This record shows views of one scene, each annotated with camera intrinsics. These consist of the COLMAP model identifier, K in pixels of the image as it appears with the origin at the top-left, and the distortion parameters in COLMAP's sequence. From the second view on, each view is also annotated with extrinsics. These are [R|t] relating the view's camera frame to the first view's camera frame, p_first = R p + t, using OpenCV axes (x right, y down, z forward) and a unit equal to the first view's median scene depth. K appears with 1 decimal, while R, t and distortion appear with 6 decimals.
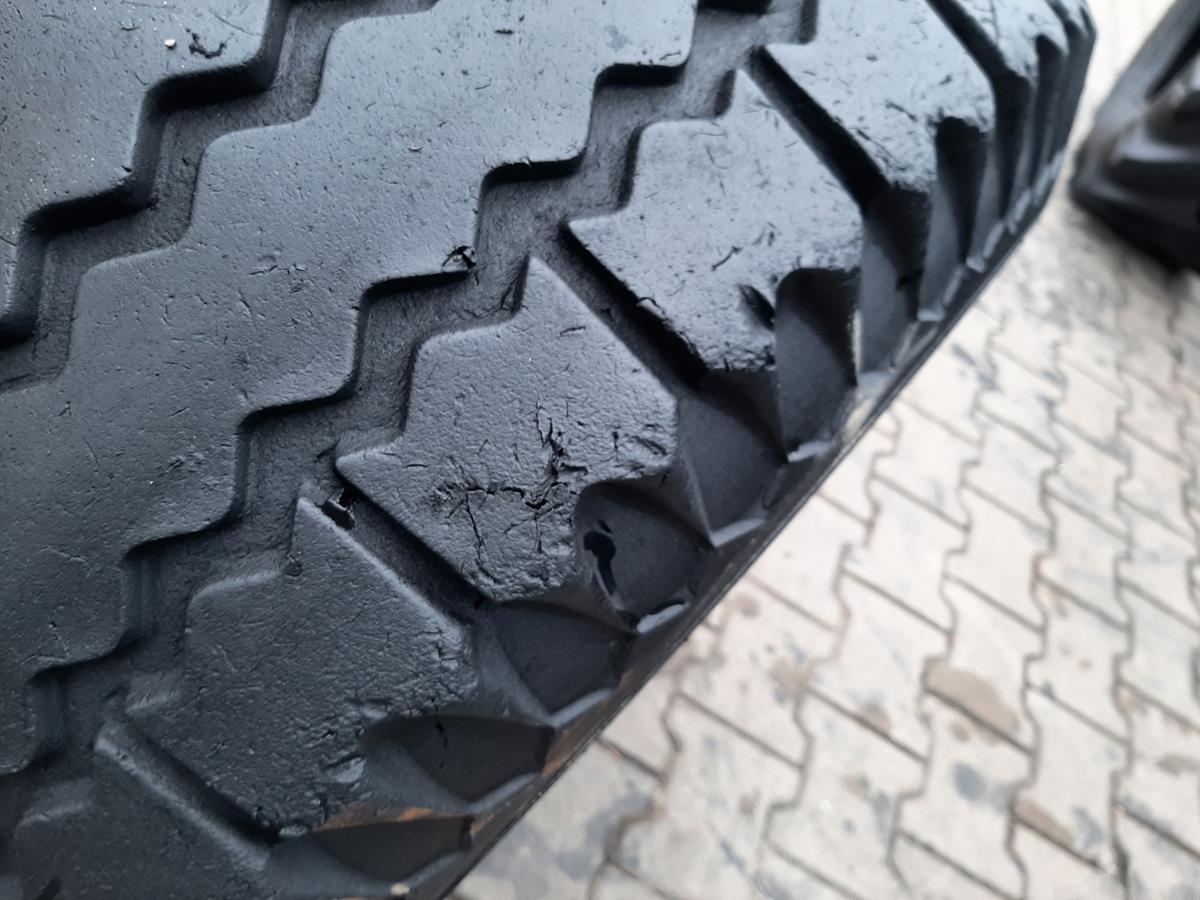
lens RADIAL K [[942.4, 0, 605.3], [0, 942.4, 452.0], [0, 0, 1]] dist [0.070765, -0.145361]
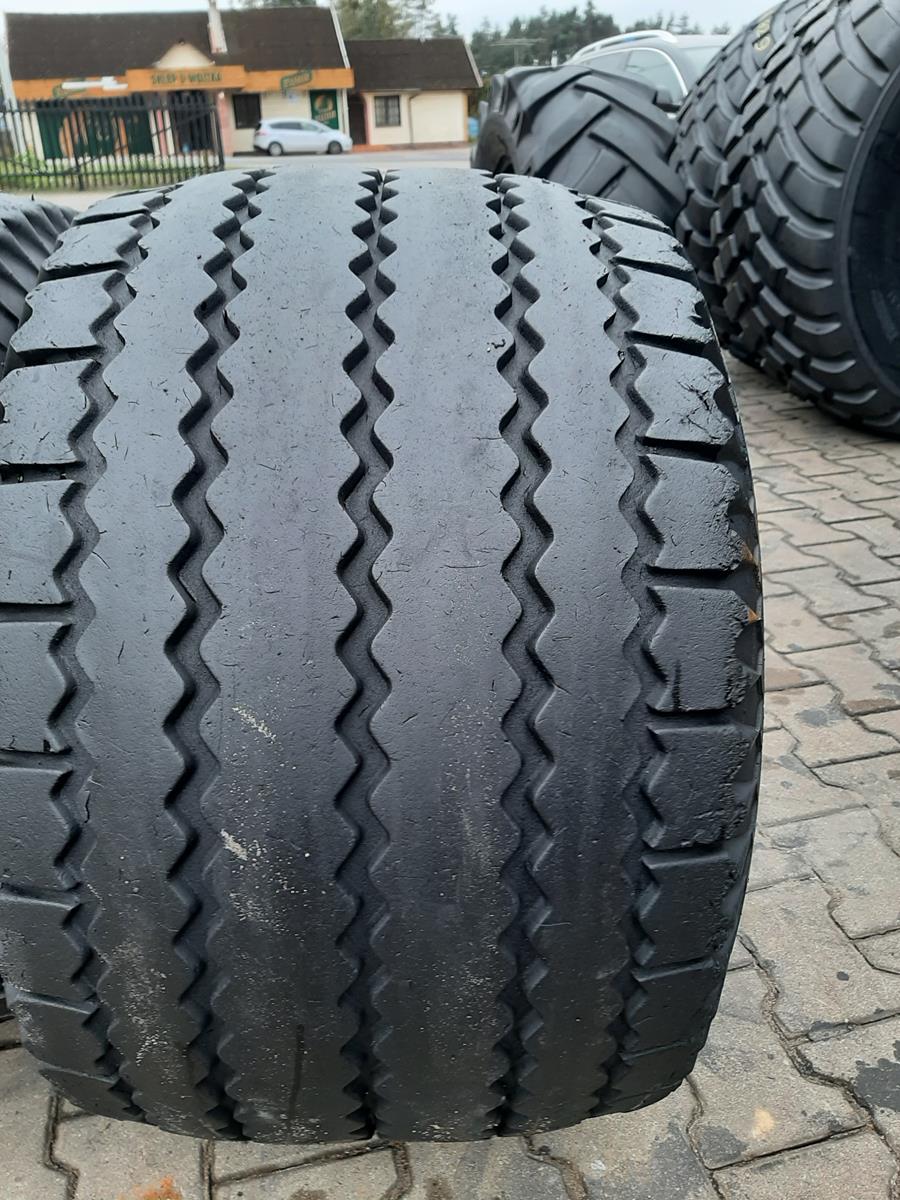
lens RADIAL K [[942.4, 0, 450.0], [0, 942.4, 600.0], [0, 0, 1]] dist [0.070765, -0.145361]
pose [[0.728916, -0.596158, 0.336566, -1.601005], [0.663029, 0.737189, -0.130173, 0.283606], [-0.170509, 0.318038, 0.932619, -0.997784]]
